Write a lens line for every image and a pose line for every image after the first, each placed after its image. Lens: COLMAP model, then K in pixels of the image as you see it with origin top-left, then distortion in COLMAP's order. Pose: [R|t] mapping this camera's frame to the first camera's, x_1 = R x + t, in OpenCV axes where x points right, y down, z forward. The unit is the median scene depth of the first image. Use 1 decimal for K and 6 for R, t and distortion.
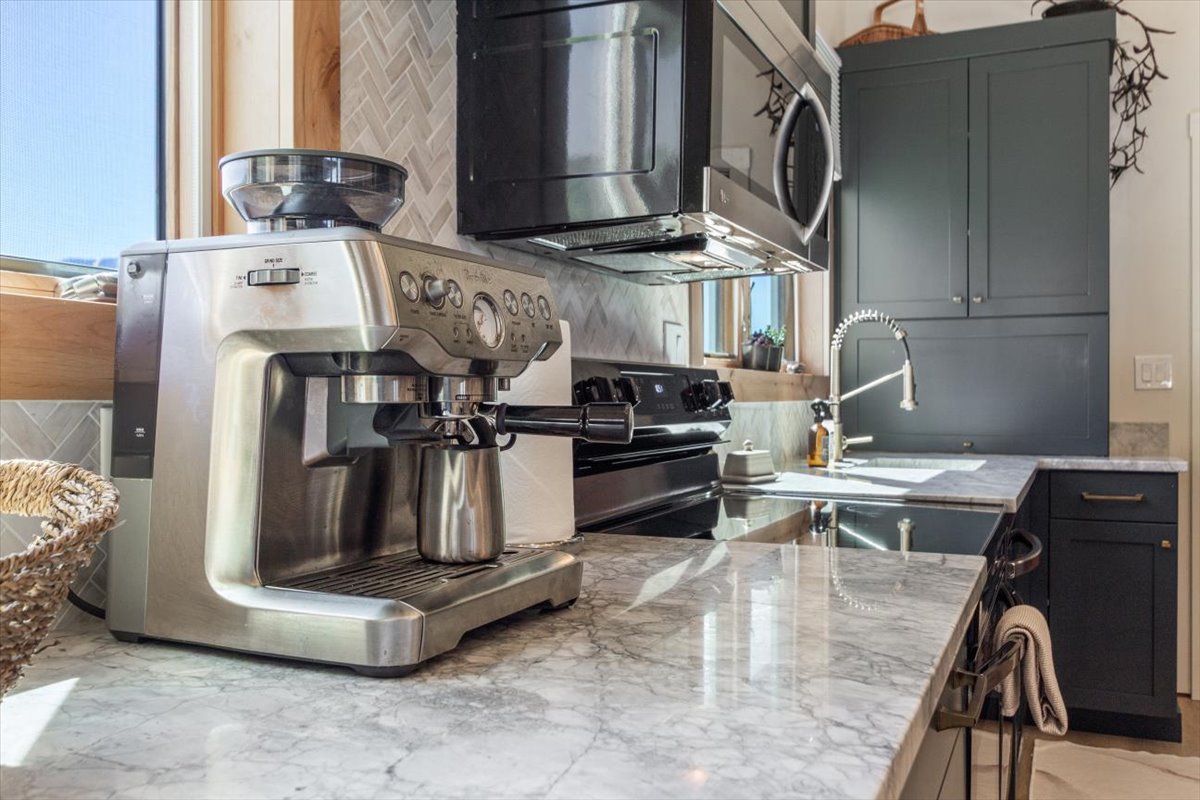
lens RADIAL K [[1051.2, 0, 601.5], [0, 1051.2, 408.9], [0, 0, 1]] dist [-0.001578, -0.001297]
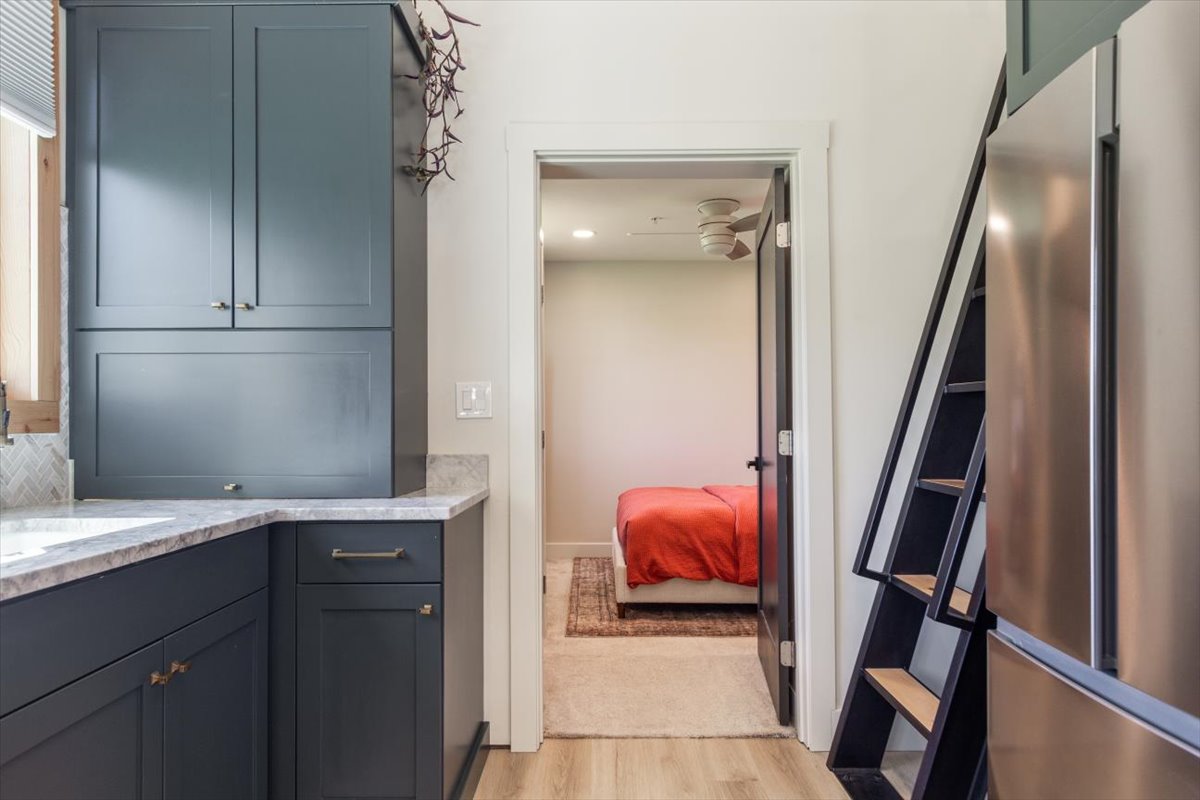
lens RADIAL K [[761.9, 0, 603.4], [0, 761.9, 422.9], [0, 0, 1]] dist [0.001370, 0.000346]
pose [[0.909752, -0.001118, 0.415151, 0.359676], [0.006420, 0.999915, -0.011375, -0.006361], [-0.415103, 0.013014, 0.909681, 0.350997]]
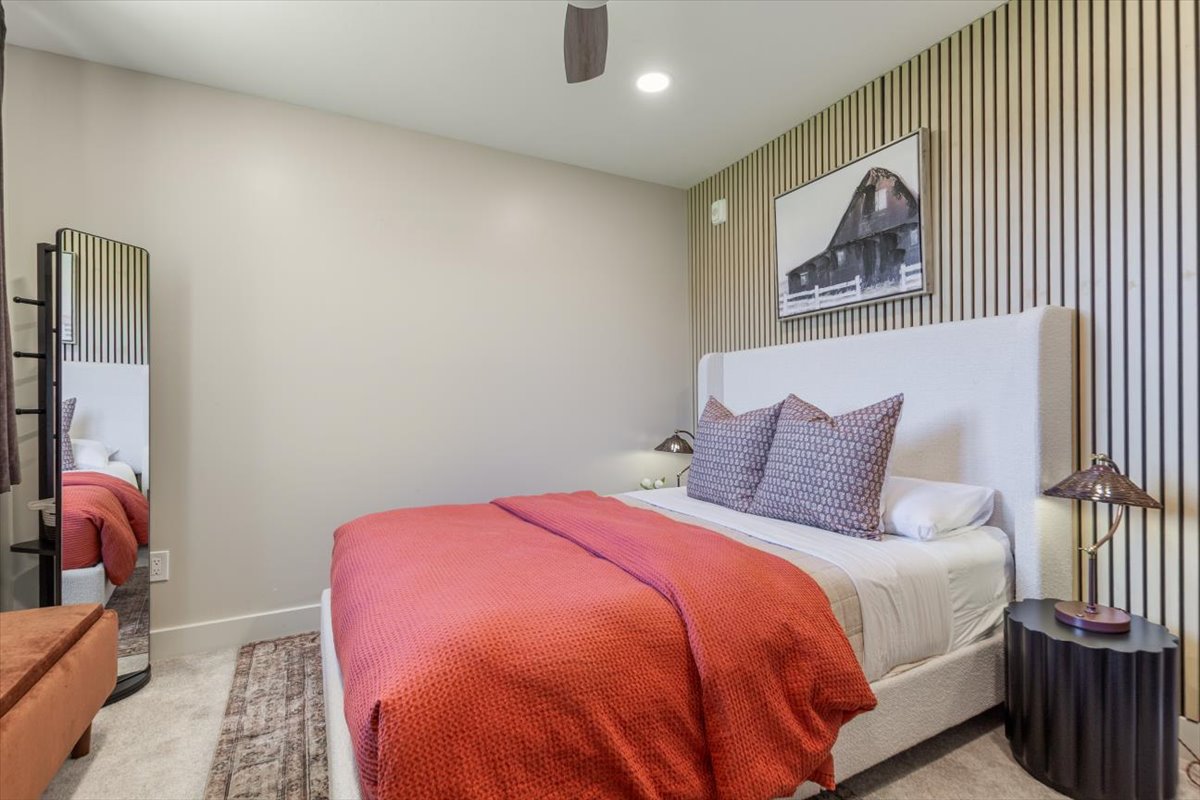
lens RADIAL K [[546.1, 0, 600.7], [0, 546.1, 406.4], [0, 0, 1]] dist [0.001146, -0.000032]
pose [[0.610943, -0.009461, 0.791618, 0.736404], [0.018256, 0.999831, -0.002140, -0.000182], [-0.791464, 0.015760, 0.611012, 1.148393]]
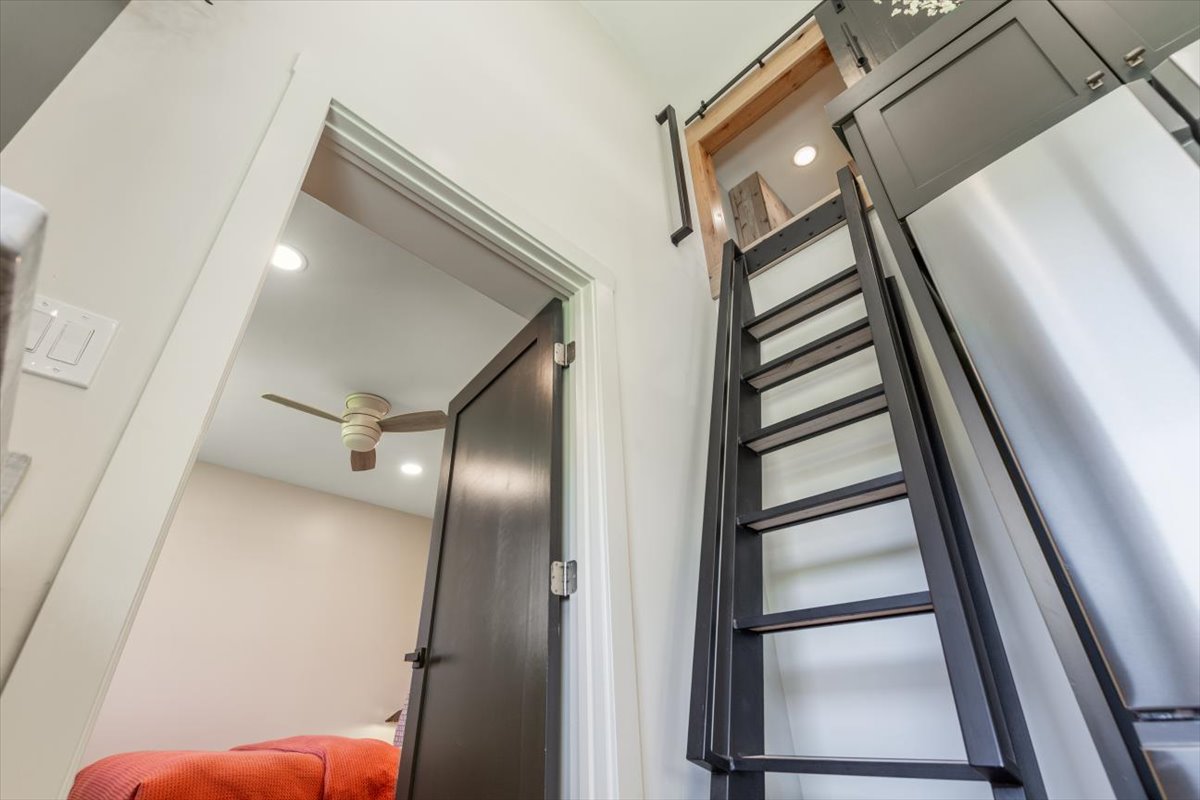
lens RADIAL K [[546.1, 0, 600.7], [0, 546.1, 406.4], [0, 0, 1]] dist [0.001146, -0.000032]
pose [[0.353962, 0.473663, 0.806445, 0.457278], [0.032401, 0.855541, -0.516720, 0.103601], [-0.934698, 0.209029, 0.287482, 0.775889]]
